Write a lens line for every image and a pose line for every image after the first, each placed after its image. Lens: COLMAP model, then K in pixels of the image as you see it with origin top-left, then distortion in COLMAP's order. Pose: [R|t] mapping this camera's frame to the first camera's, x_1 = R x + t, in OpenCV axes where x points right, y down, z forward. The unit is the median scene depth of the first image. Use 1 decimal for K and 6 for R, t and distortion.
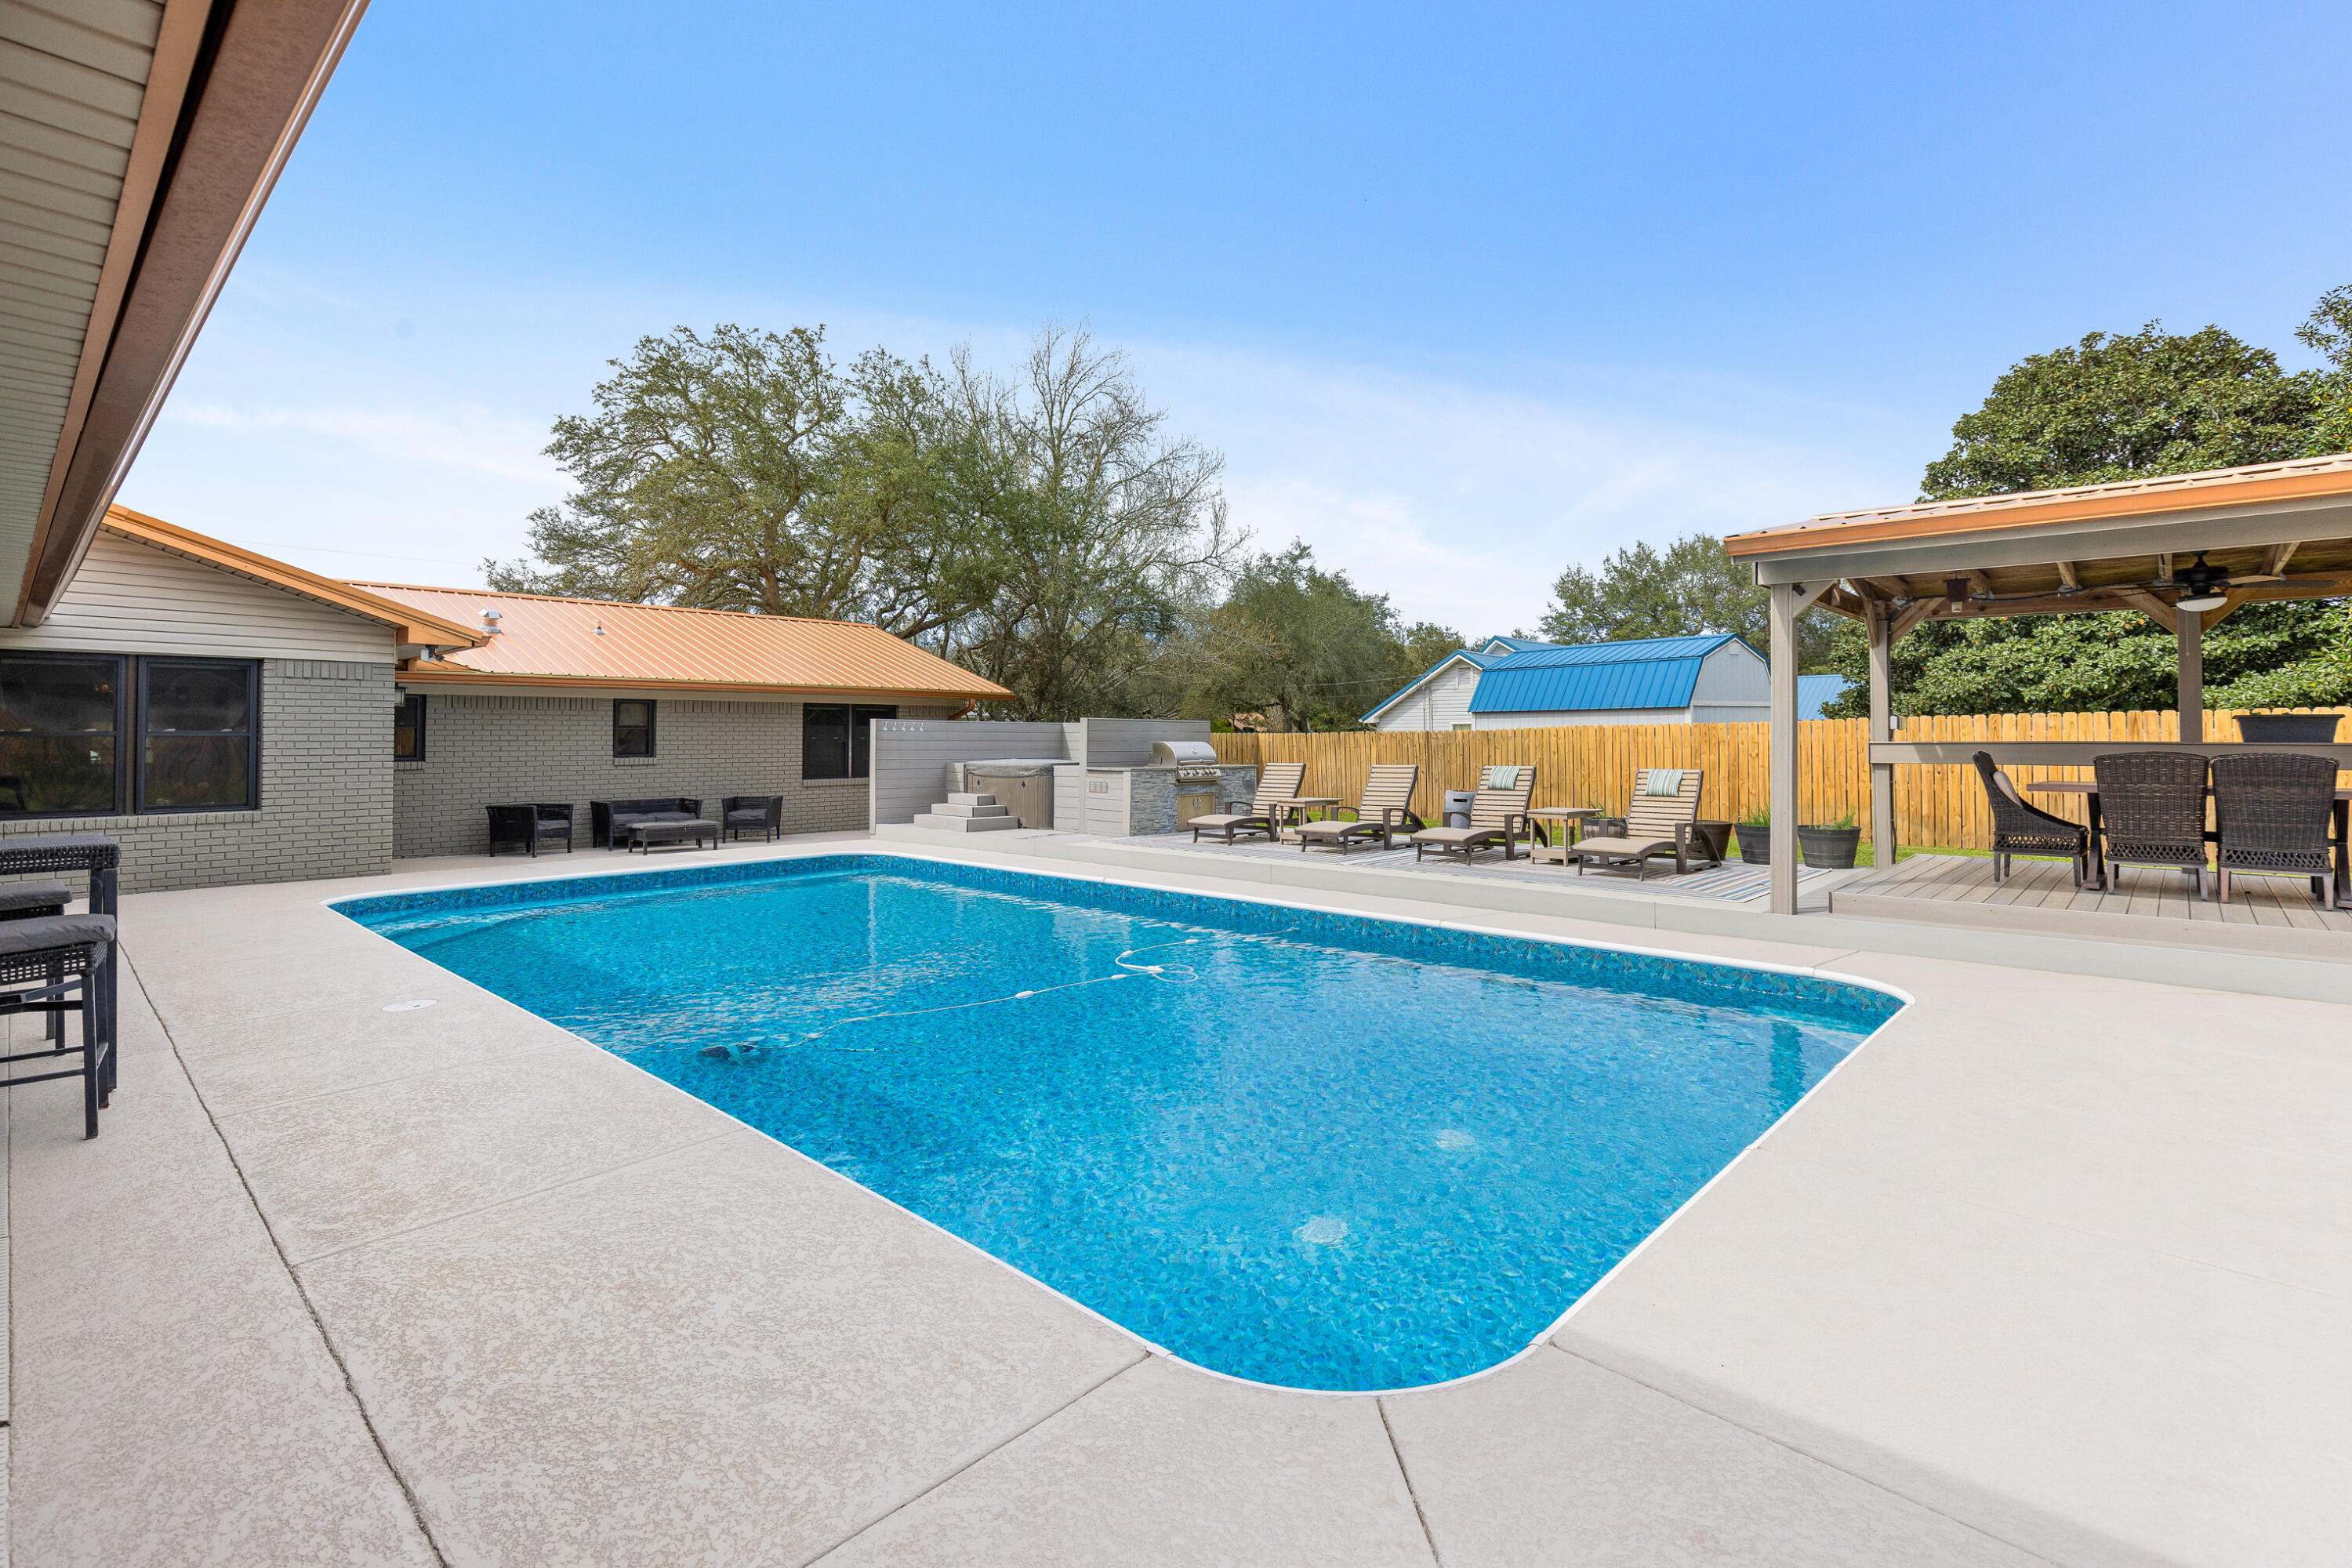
lens RADIAL K [[1064.0, 0, 1192.6], [0, 1064.0, 725.5], [0, 0, 1]] dist [0.012560, -0.003225]
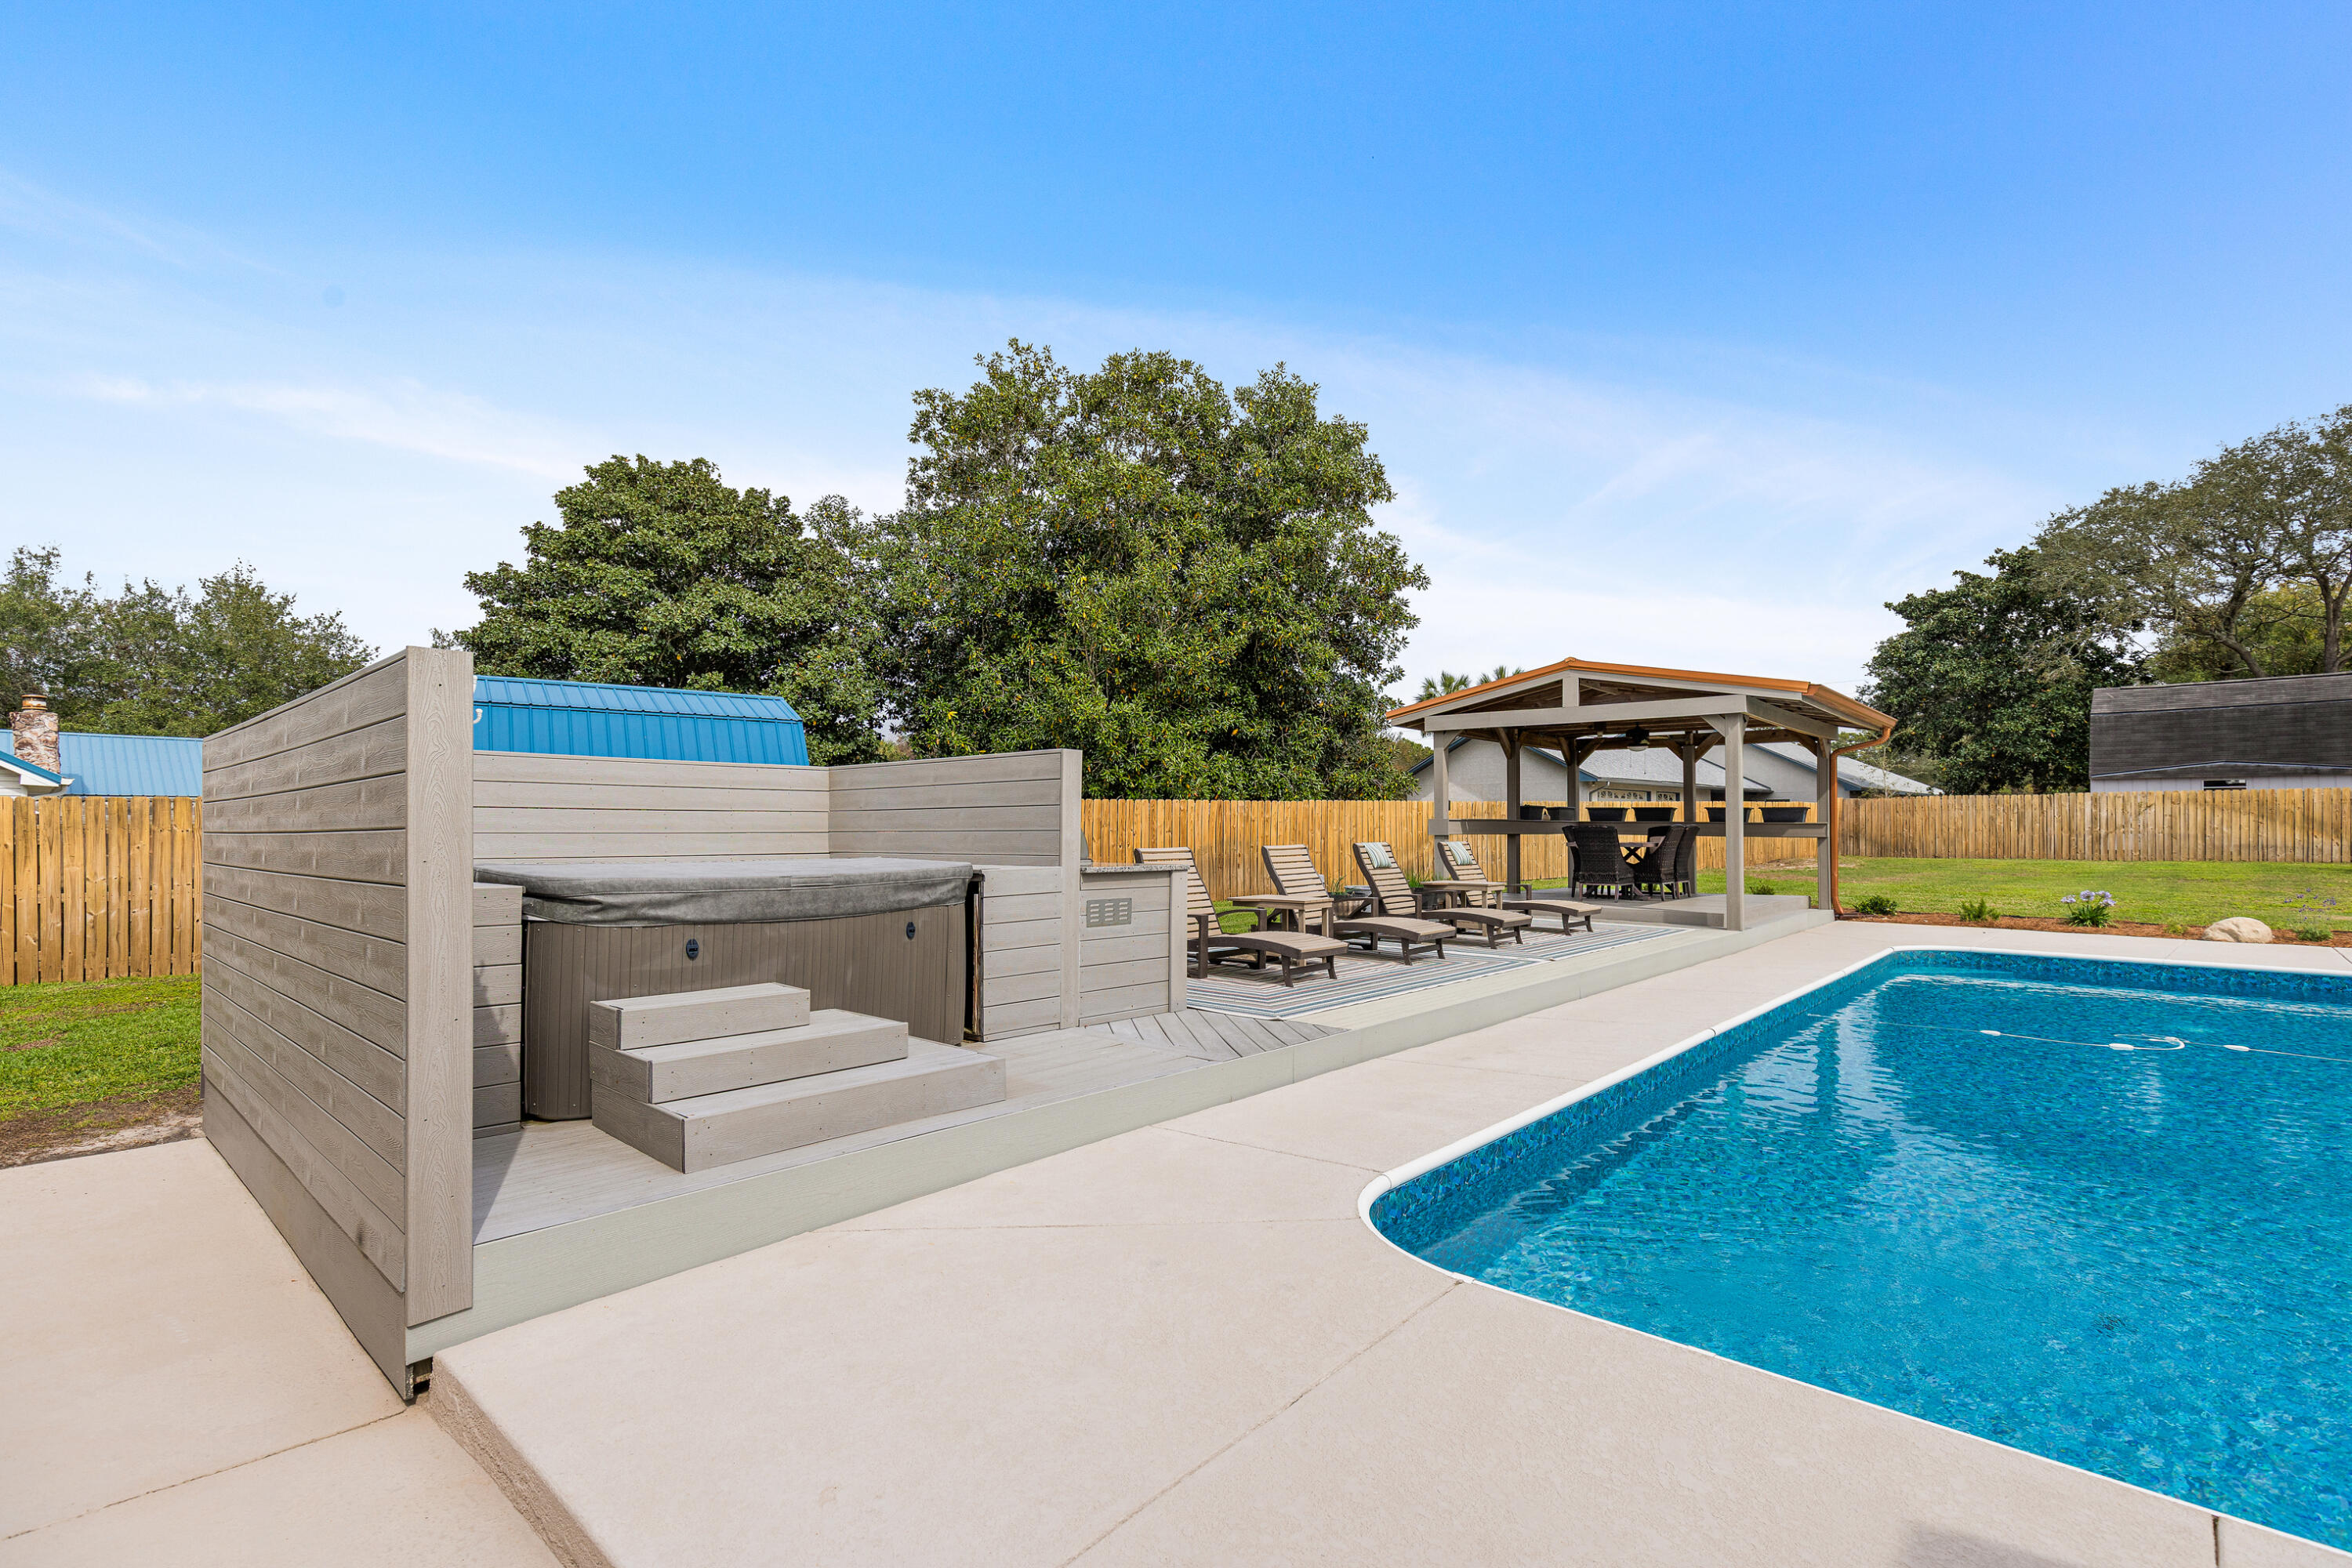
lens RADIAL K [[1064.0, 0, 1188.9], [0, 1064.0, 810.9], [0, 0, 1]] dist [0.012560, -0.003225]
pose [[-0.027615, 0.016971, 0.999475, -0.321025], [-0.012561, 0.999771, -0.017324, 0.014821], [-0.999540, -0.013033, -0.027396, 0.609254]]
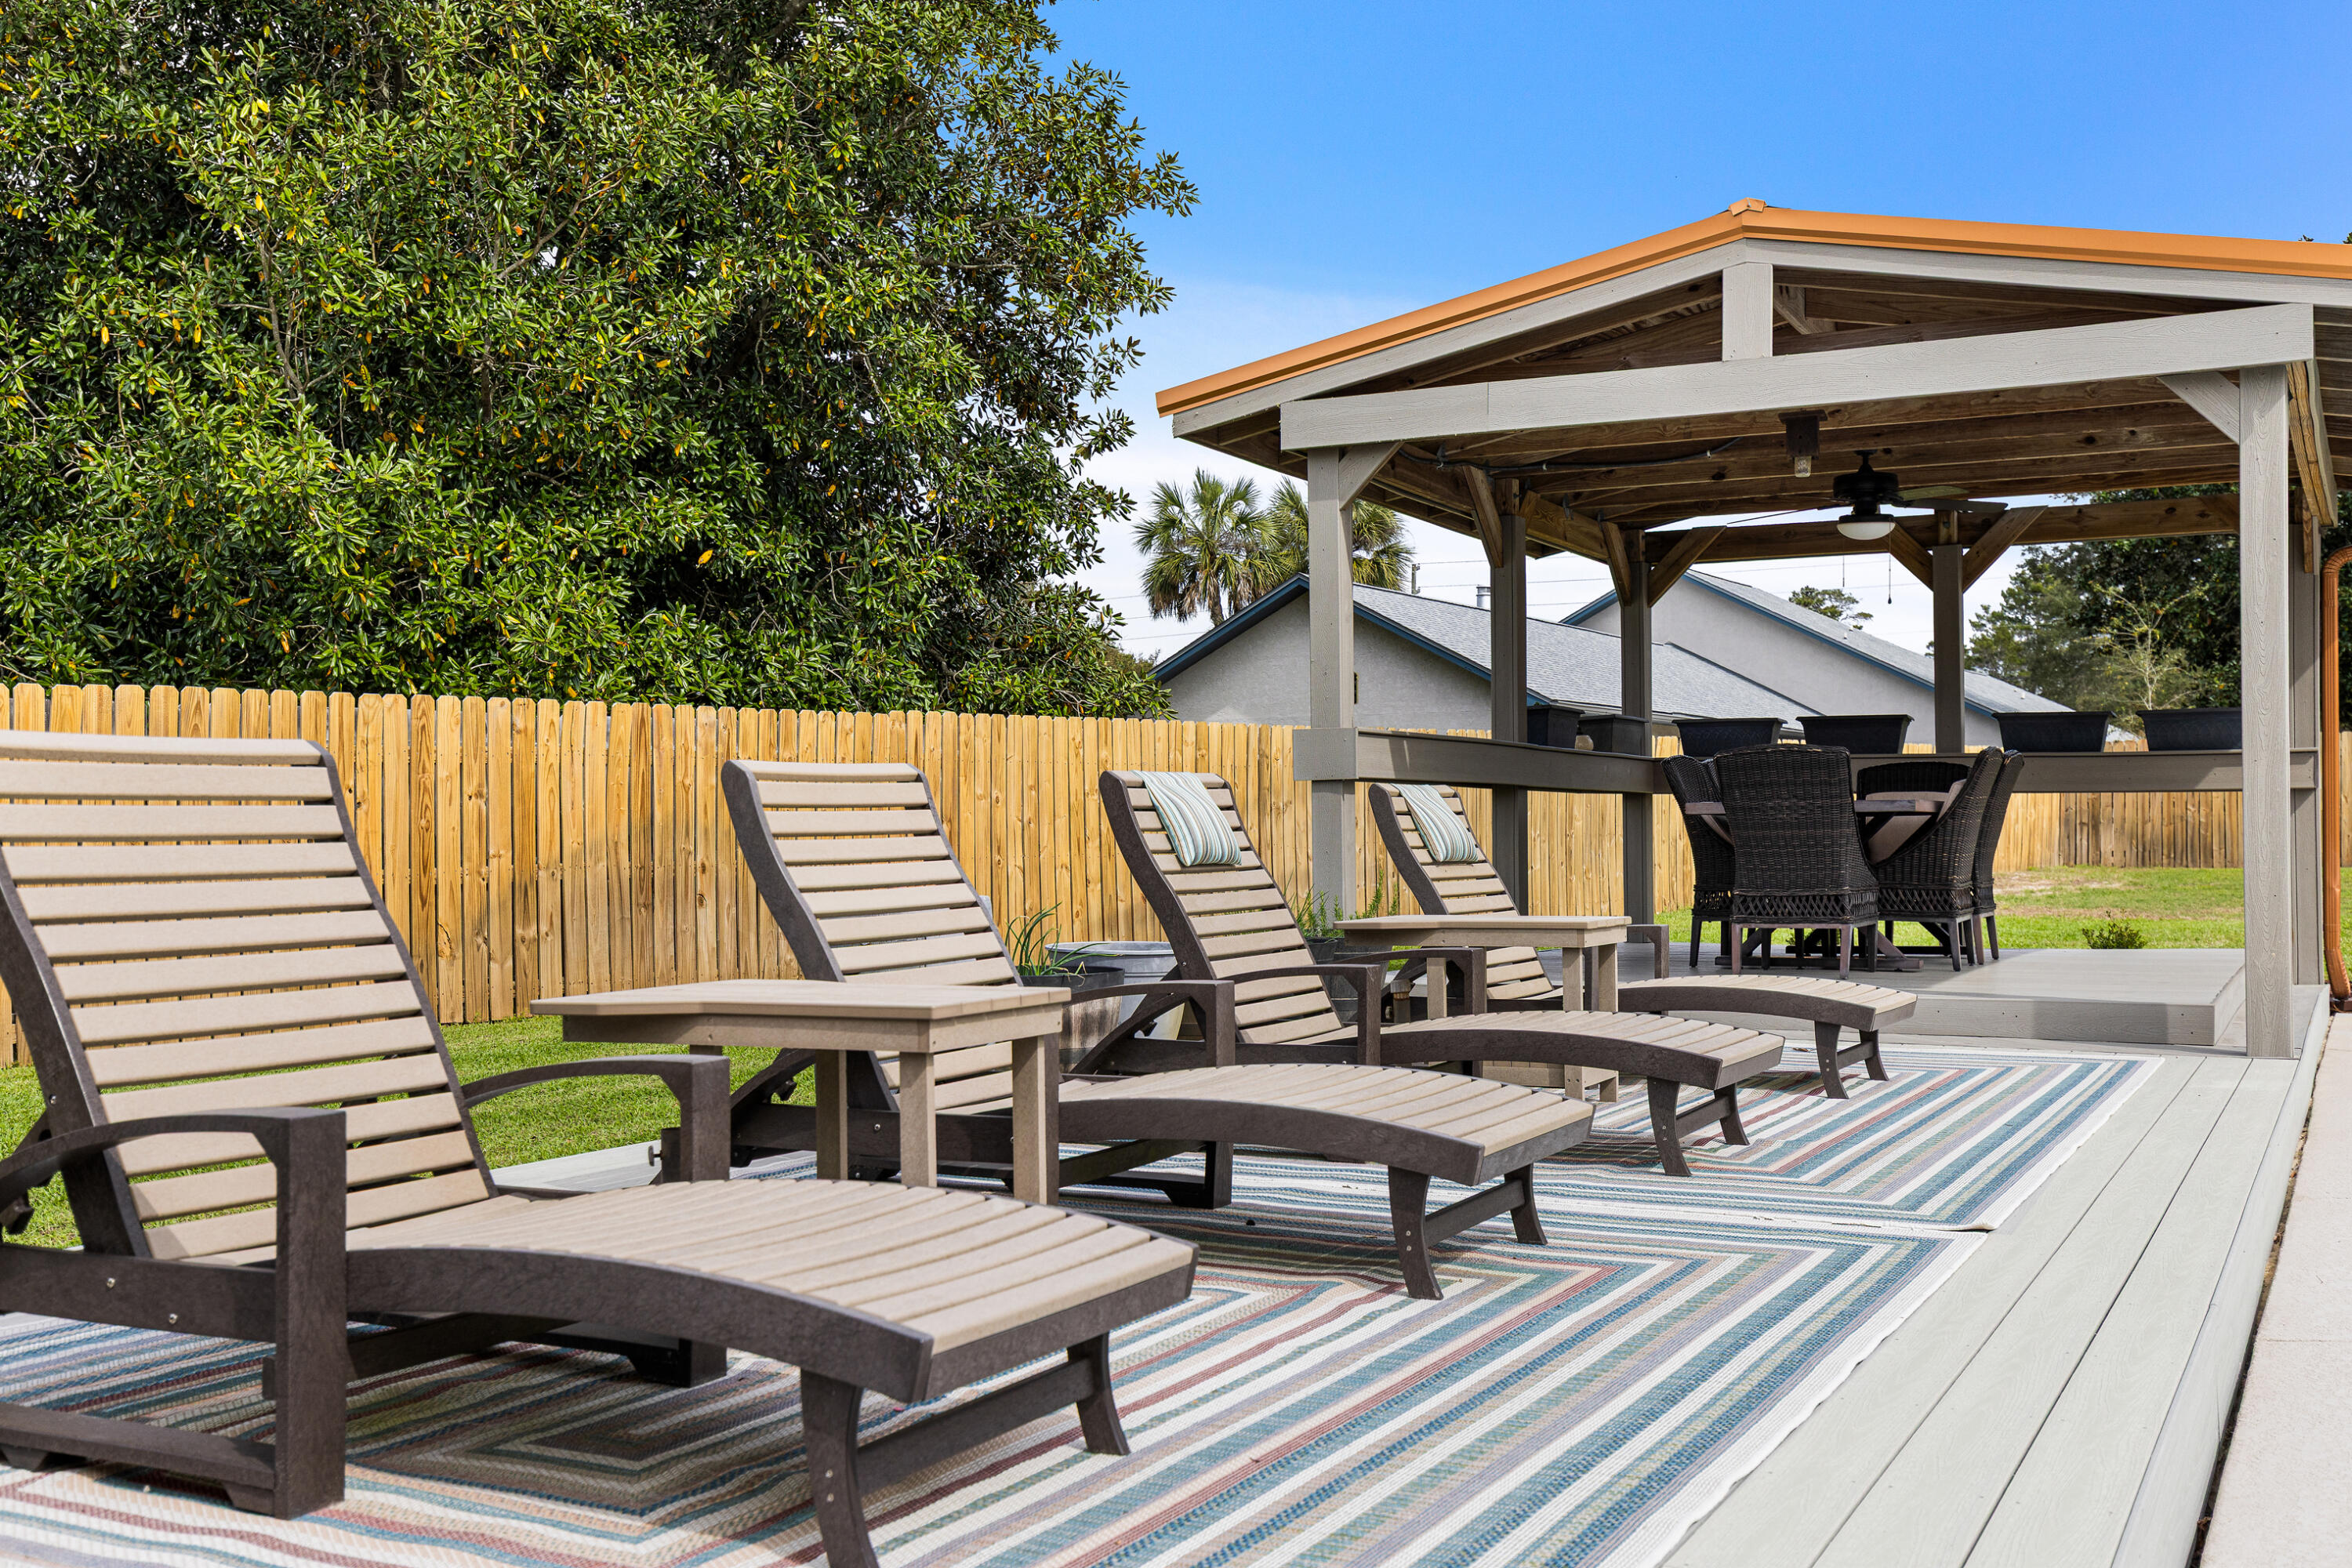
lens RADIAL K [[2268.1, 0, 1187.8], [0, 2268.1, 843.9], [0, 0, 1]] dist [0.011918, 0.000000]
pose [[-0.265459, -0.000223, 0.964122, -0.105977], [-0.002855, 0.999996, -0.000555, 0.028181], [-0.964118, -0.002900, -0.265458, 0.582583]]
